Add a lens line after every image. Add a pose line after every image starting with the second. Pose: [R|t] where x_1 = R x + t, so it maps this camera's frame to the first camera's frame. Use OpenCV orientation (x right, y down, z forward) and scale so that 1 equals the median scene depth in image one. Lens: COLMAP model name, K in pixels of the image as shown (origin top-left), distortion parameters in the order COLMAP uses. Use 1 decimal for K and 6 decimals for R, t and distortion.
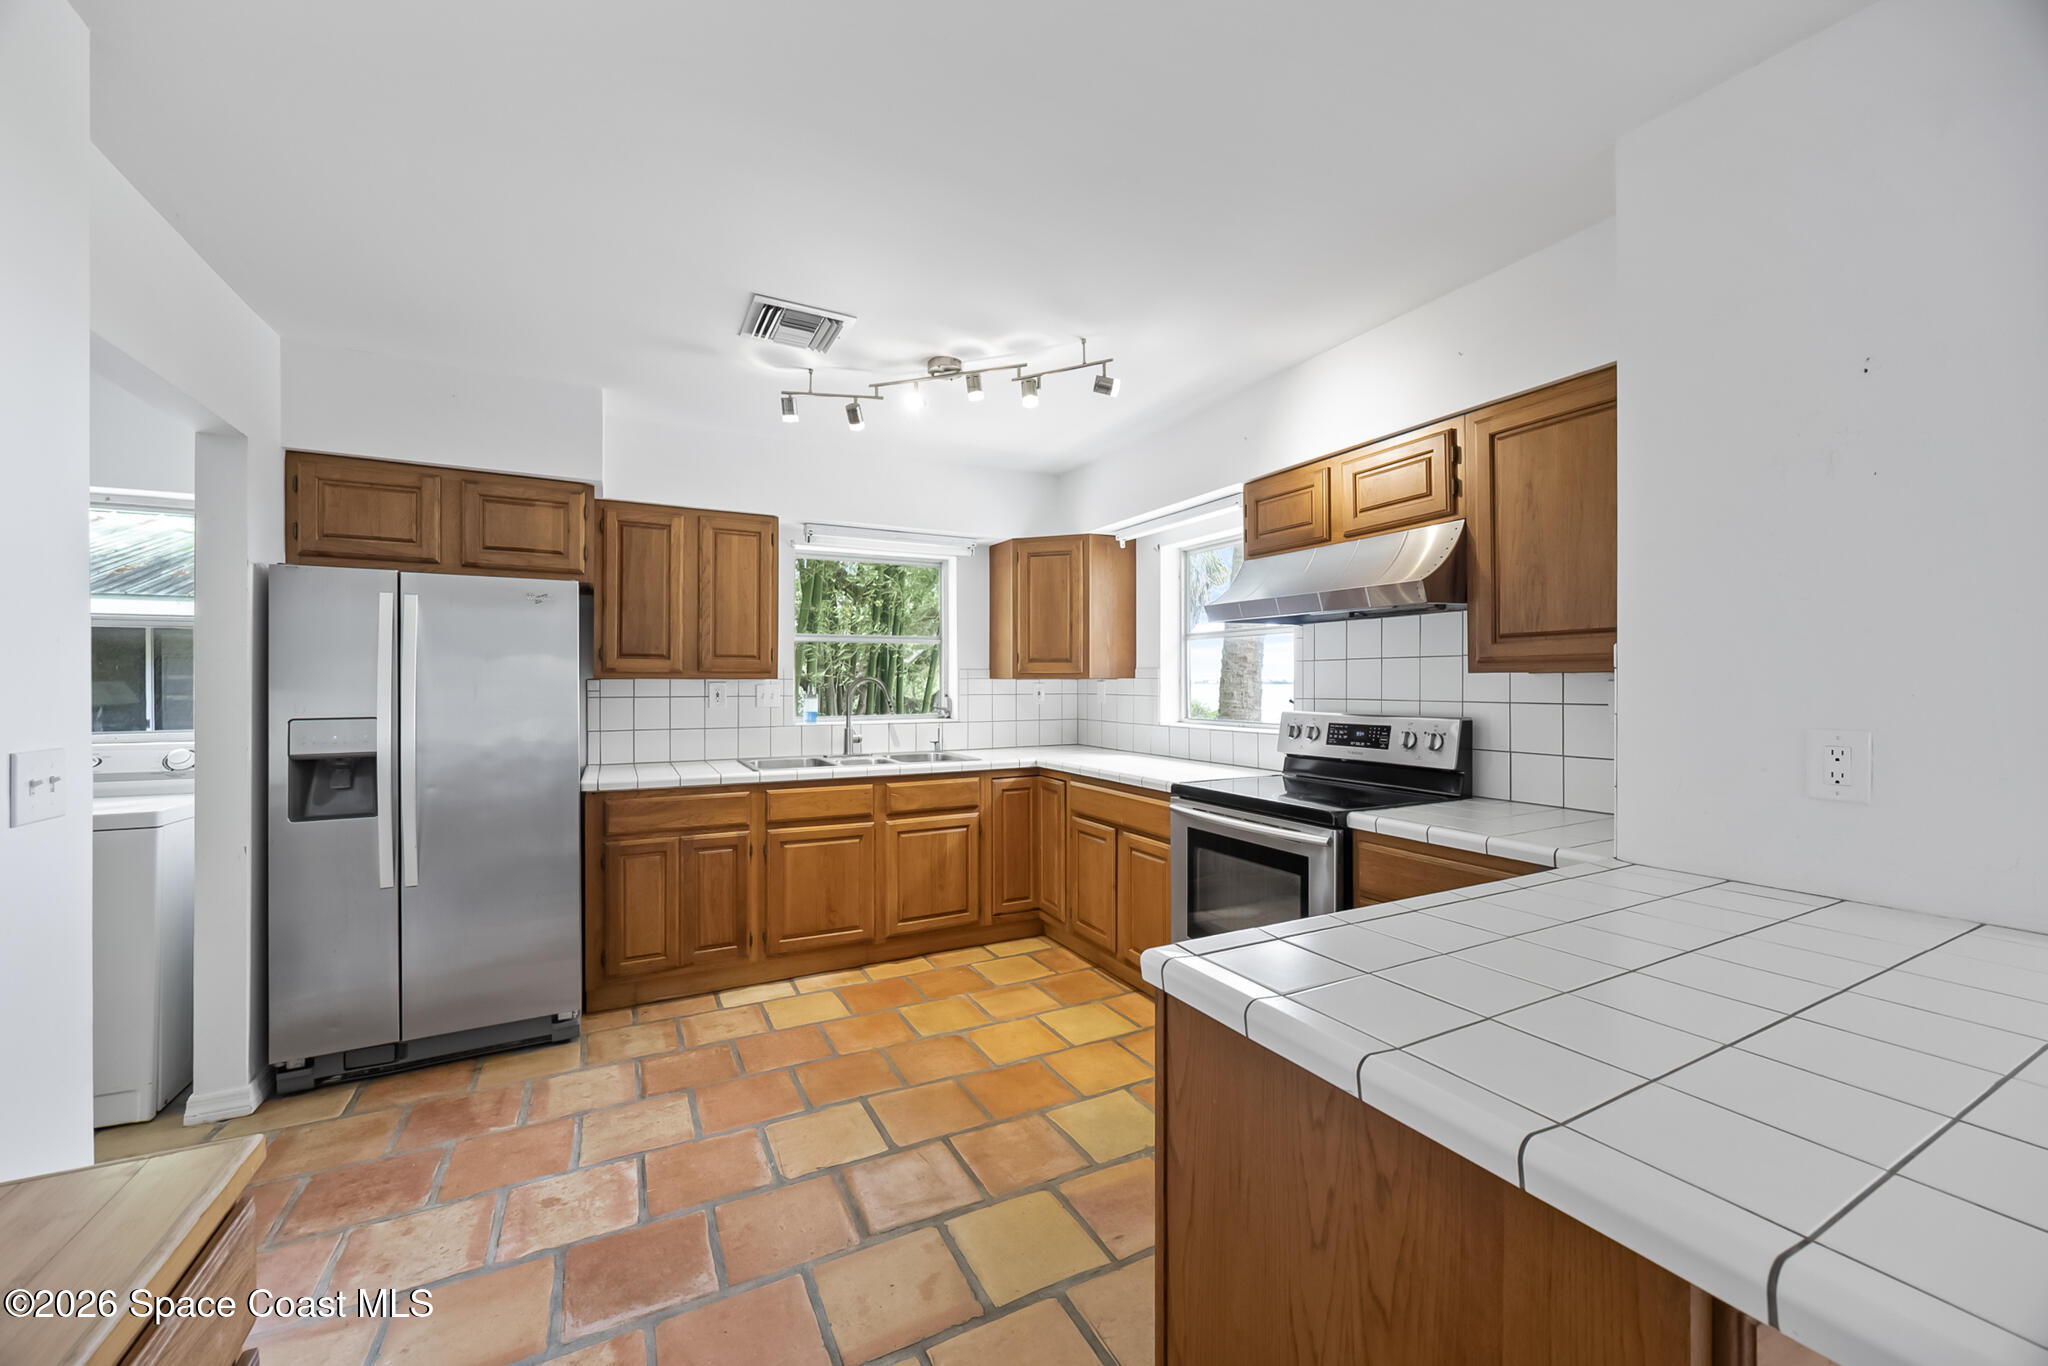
lens RADIAL K [[784.0, 0, 1020.2], [0, 784.0, 684.4], [0, 0, 1]] dist [-0.001978, -0.000335]
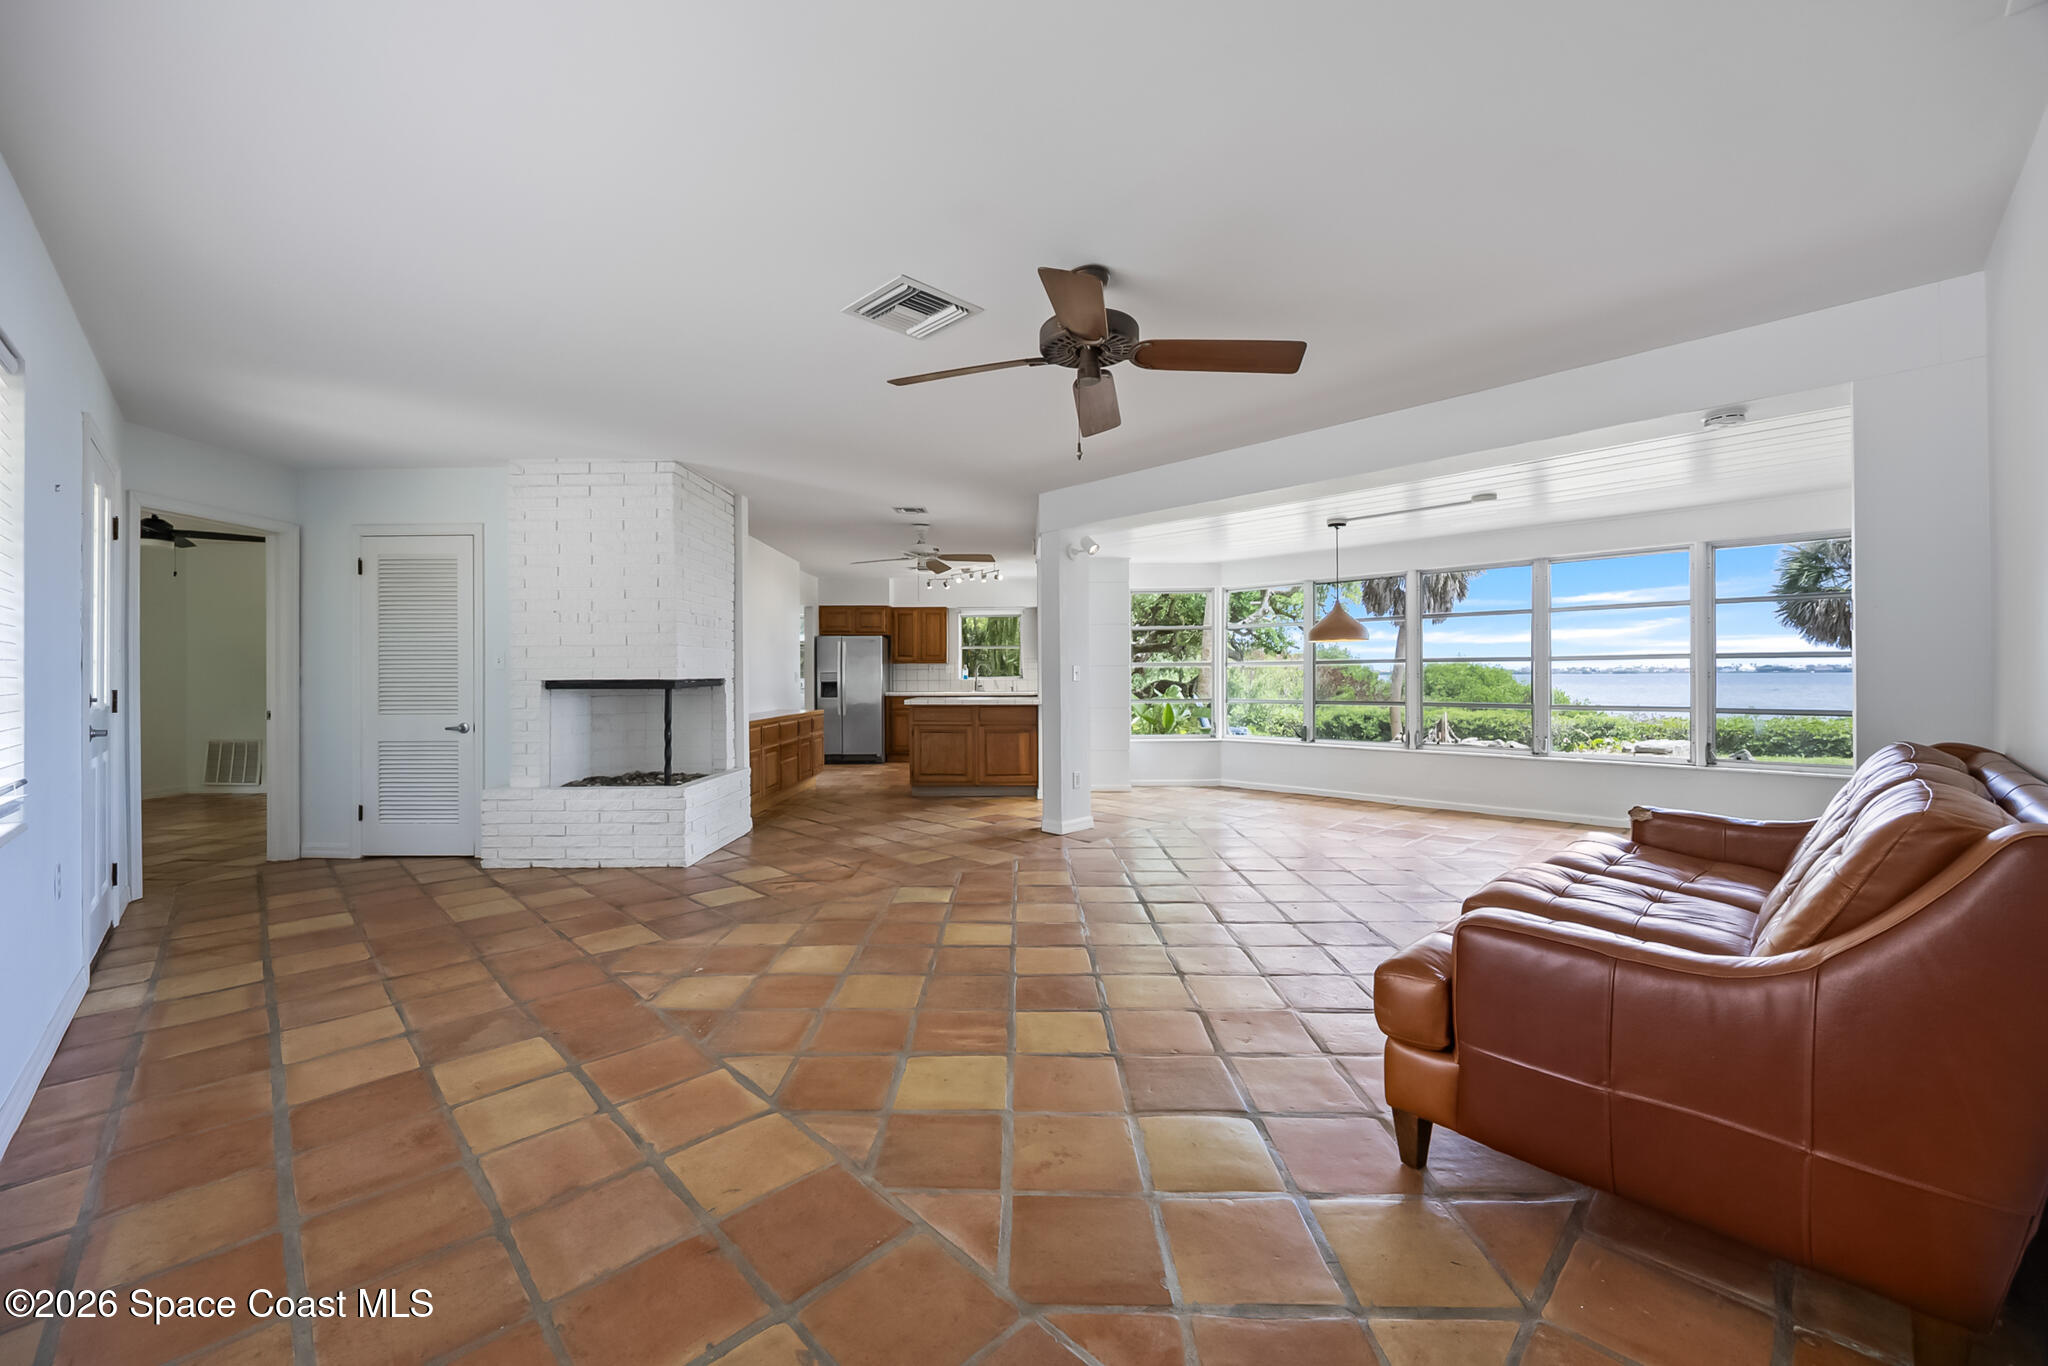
lens RADIAL K [[795.9, 0, 1014.8], [0, 795.9, 675.2], [0, 0, 1]] dist [-0.001523, -0.000031]
pose [[0.882278, -0.005921, -0.470691, 1.407747], [0.004599, 0.999982, -0.003959, 0.055432], [0.470706, 0.001328, 0.882289, -1.608088]]
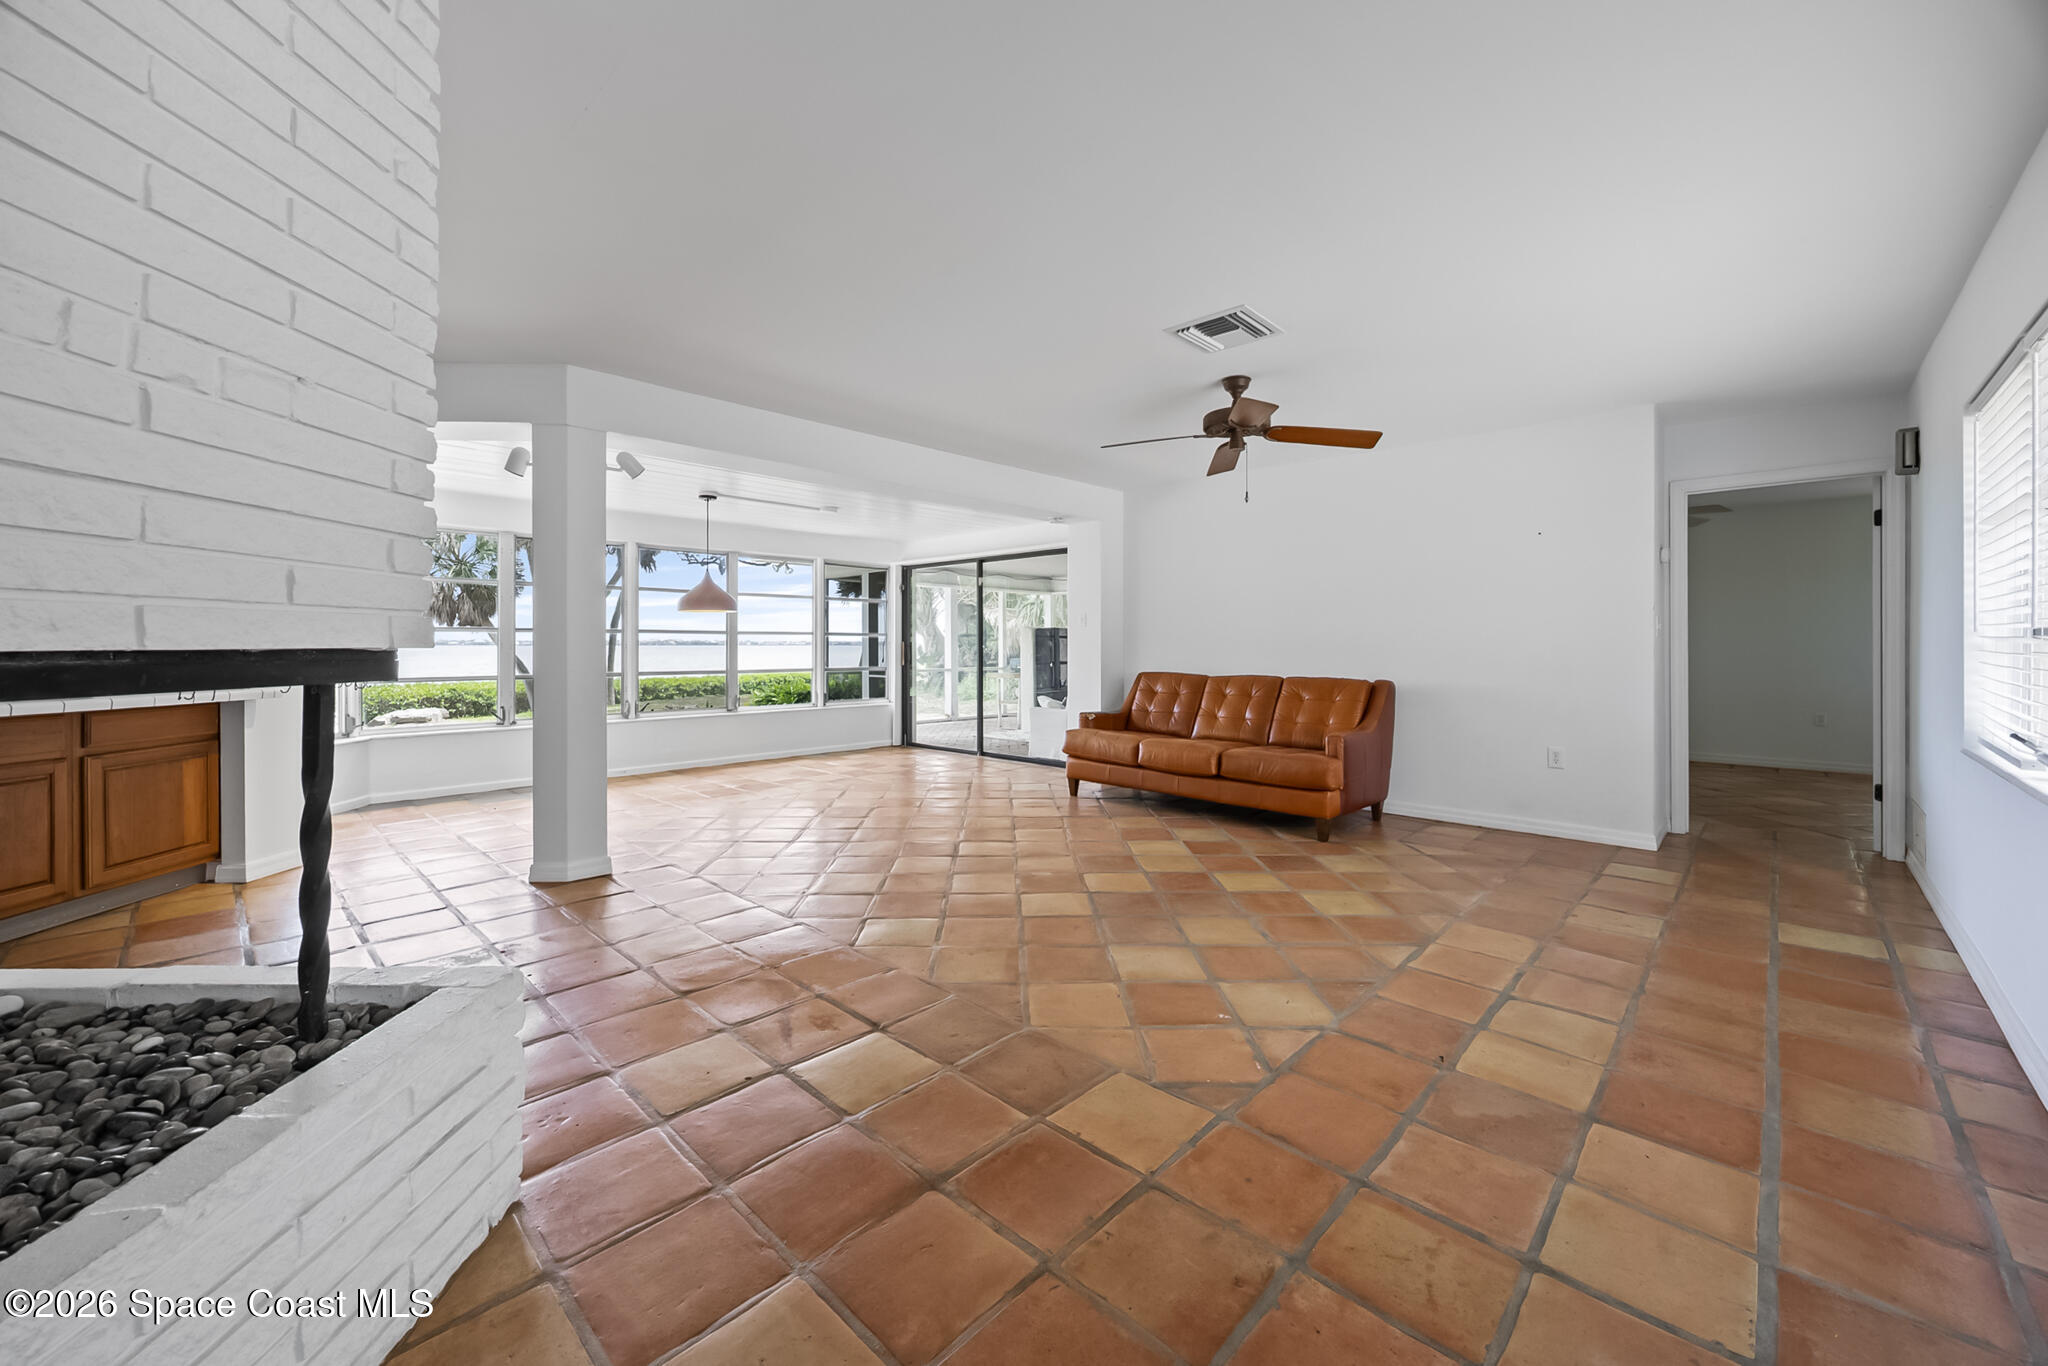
lens RADIAL K [[780.7, 0, 1016.8], [0, 780.7, 649.1], [0, 0, 1]] dist [-0.001860, -0.000080]
pose [[0.446693, -0.003506, 0.894680, -0.018753], [0.001004, 0.999994, 0.003417, 0.054753], [-0.894687, -0.000628, 0.446694, -1.132339]]
